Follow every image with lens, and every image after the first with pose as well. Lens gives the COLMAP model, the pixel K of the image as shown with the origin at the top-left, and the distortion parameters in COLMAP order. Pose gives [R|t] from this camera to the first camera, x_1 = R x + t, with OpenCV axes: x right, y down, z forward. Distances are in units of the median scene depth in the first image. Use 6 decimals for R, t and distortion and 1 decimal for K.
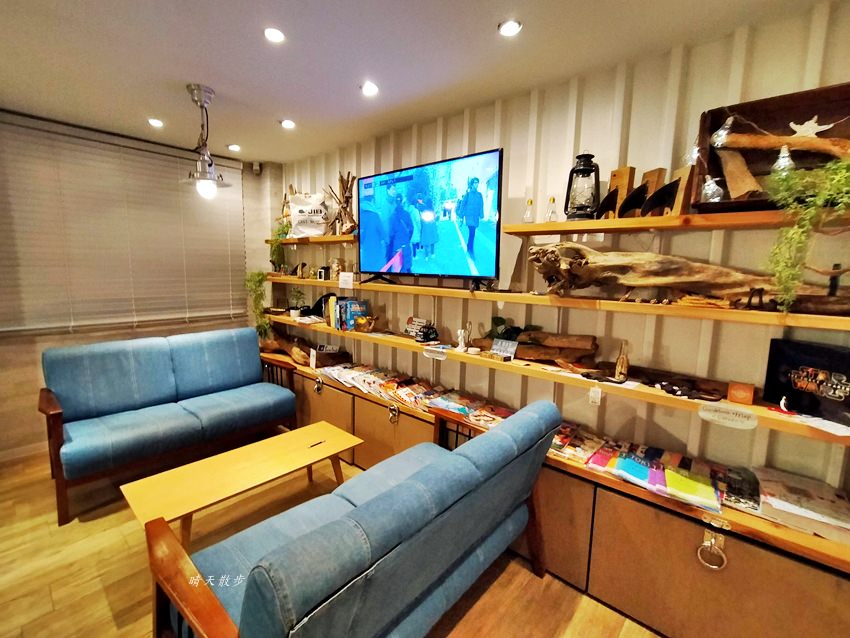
lens RADIAL K [[393.7, 0, 423.9], [0, 393.7, 317.9], [0, 0, 1]] dist [-0.001558, 0.000366]
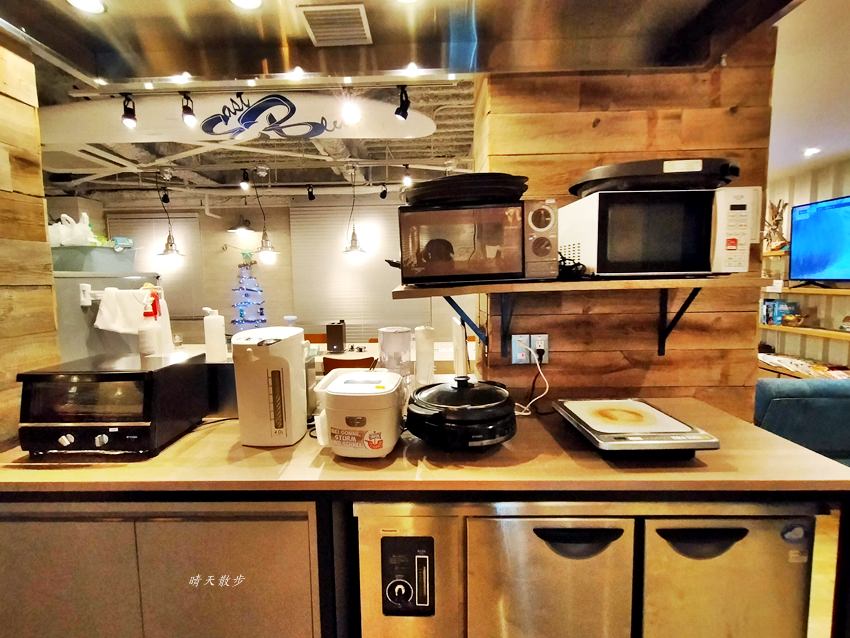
lens RADIAL K [[393.7, 0, 406.6], [0, 393.7, 310.9], [0, 0, 1]] dist [-0.001558, 0.000366]
pose [[0.625818, 0.029491, -0.779411, 0.054883], [-0.068426, 0.997508, -0.017199, 0.090516], [0.776962, 0.064095, 0.626276, -0.738779]]
